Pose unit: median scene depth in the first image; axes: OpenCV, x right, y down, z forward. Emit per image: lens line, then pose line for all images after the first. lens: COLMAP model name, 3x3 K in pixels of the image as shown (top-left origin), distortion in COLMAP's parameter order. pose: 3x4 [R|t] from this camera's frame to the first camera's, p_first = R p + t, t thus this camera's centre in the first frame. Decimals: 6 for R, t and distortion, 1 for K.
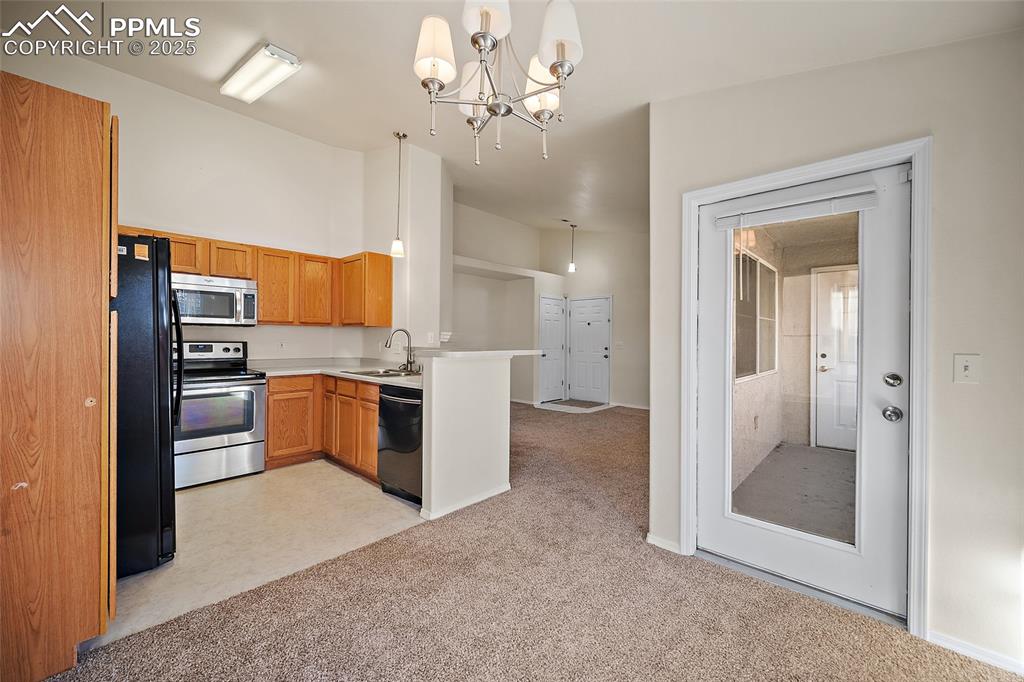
lens RADIAL K [[411.3, 0, 514.5], [0, 411.3, 341.2], [0, 0, 1]] dist [0.001313, -0.000274]
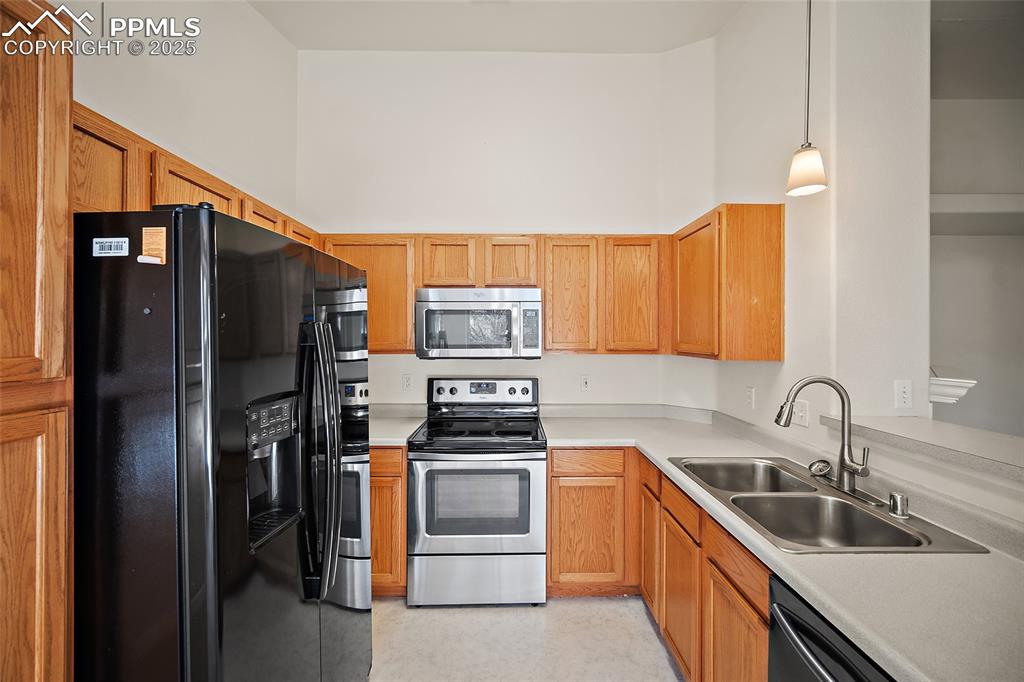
lens RADIAL K [[411.3, 0, 513.4], [0, 411.3, 338.4], [0, 0, 1]] dist [0.001313, -0.000274]
pose [[0.691224, -0.007063, -0.722606, -0.191256], [0.004454, 0.999975, -0.005514, -0.063248], [0.722627, 0.000593, 0.691238, 0.513750]]
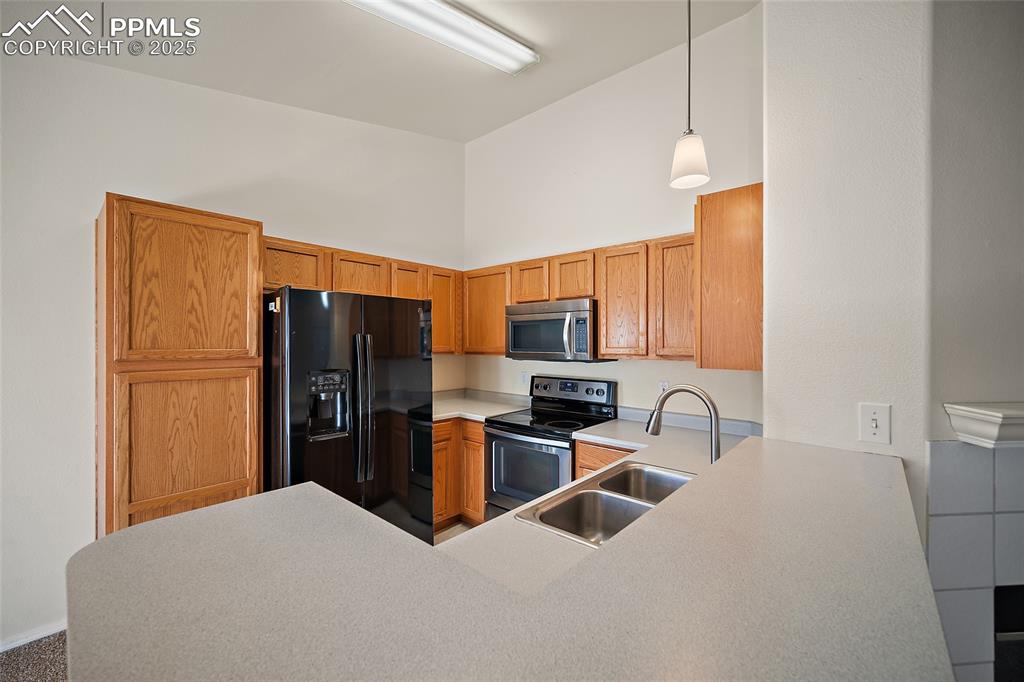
lens RADIAL K [[411.3, 0, 509.7], [0, 411.3, 344.5], [0, 0, 1]] dist [0.001313, -0.000274]
pose [[0.032217, -0.006158, -0.999462, 0.068838], [-0.004481, 0.999970, -0.006305, -0.060438], [0.999471, 0.004682, 0.032188, 0.814848]]
